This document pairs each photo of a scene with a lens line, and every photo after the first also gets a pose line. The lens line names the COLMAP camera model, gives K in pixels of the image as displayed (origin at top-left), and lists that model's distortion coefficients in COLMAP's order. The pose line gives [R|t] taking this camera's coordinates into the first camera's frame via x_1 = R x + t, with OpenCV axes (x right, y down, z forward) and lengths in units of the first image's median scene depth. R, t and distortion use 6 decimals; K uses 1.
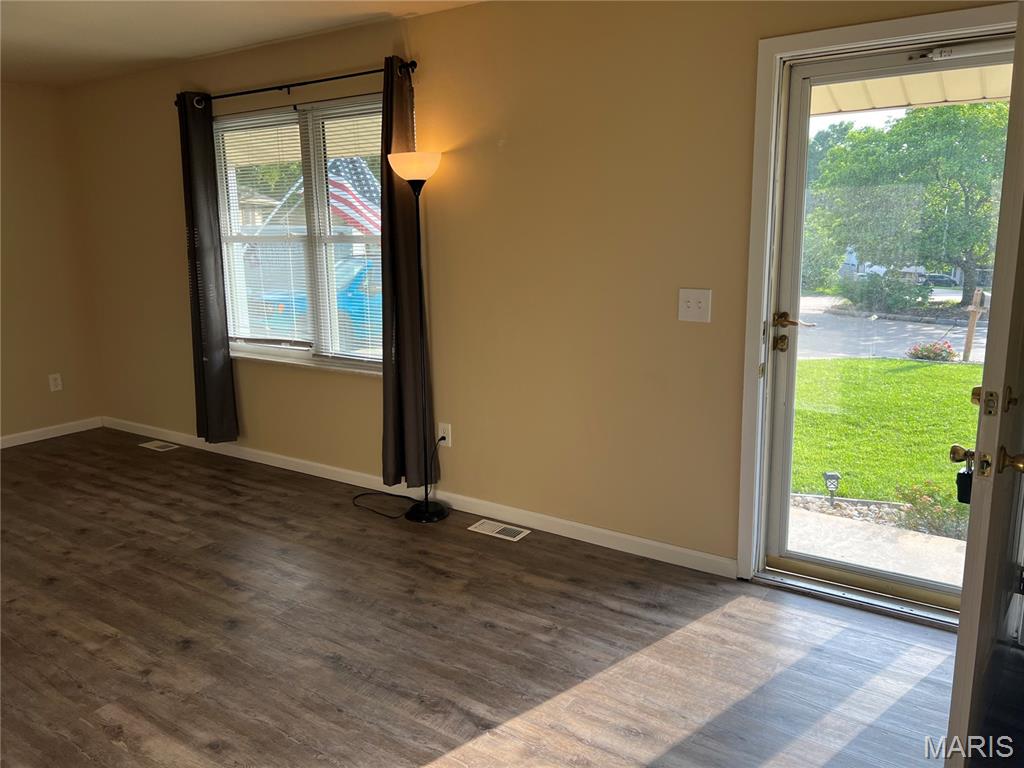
lens RADIAL K [[783.0, 0, 512.0], [0, 783.0, 384.0], [0, 0, 1]] dist [0.000241, -0.004934]
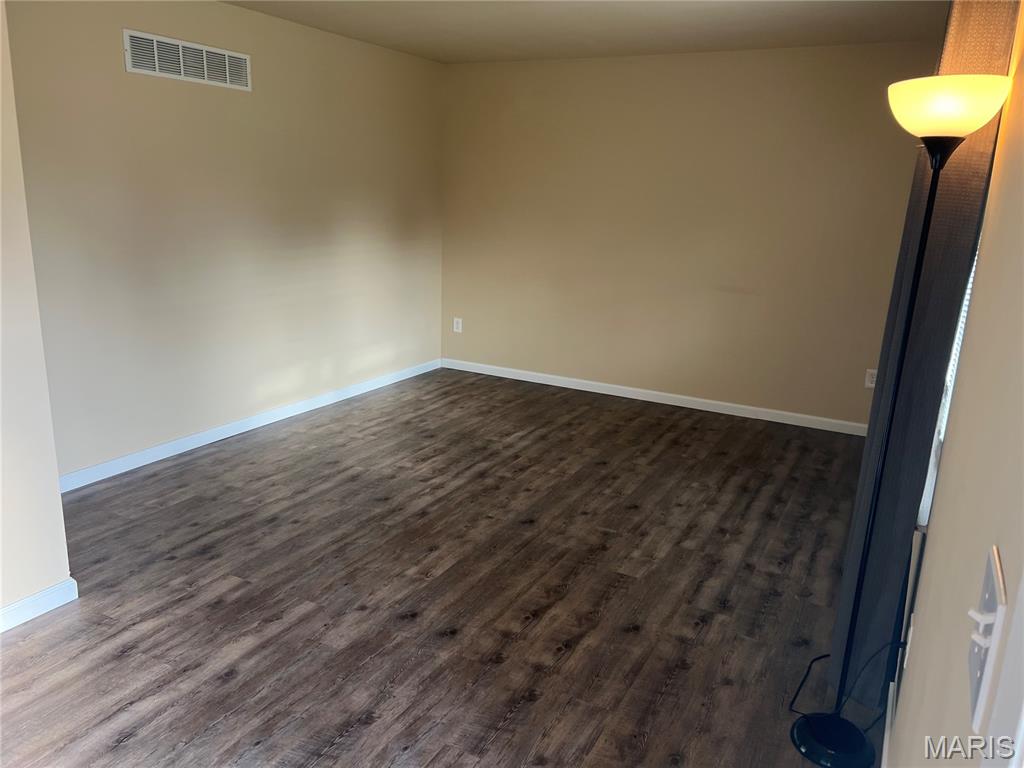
lens RADIAL K [[783.0, 0, 512.0], [0, 783.0, 384.0], [0, 0, 1]] dist [0.000241, -0.004934]
pose [[0.105366, 0.266488, -0.958062, 0.340928], [-0.245199, 0.940640, 0.234676, -0.152466], [0.963730, 0.210189, 0.164454, 0.644122]]
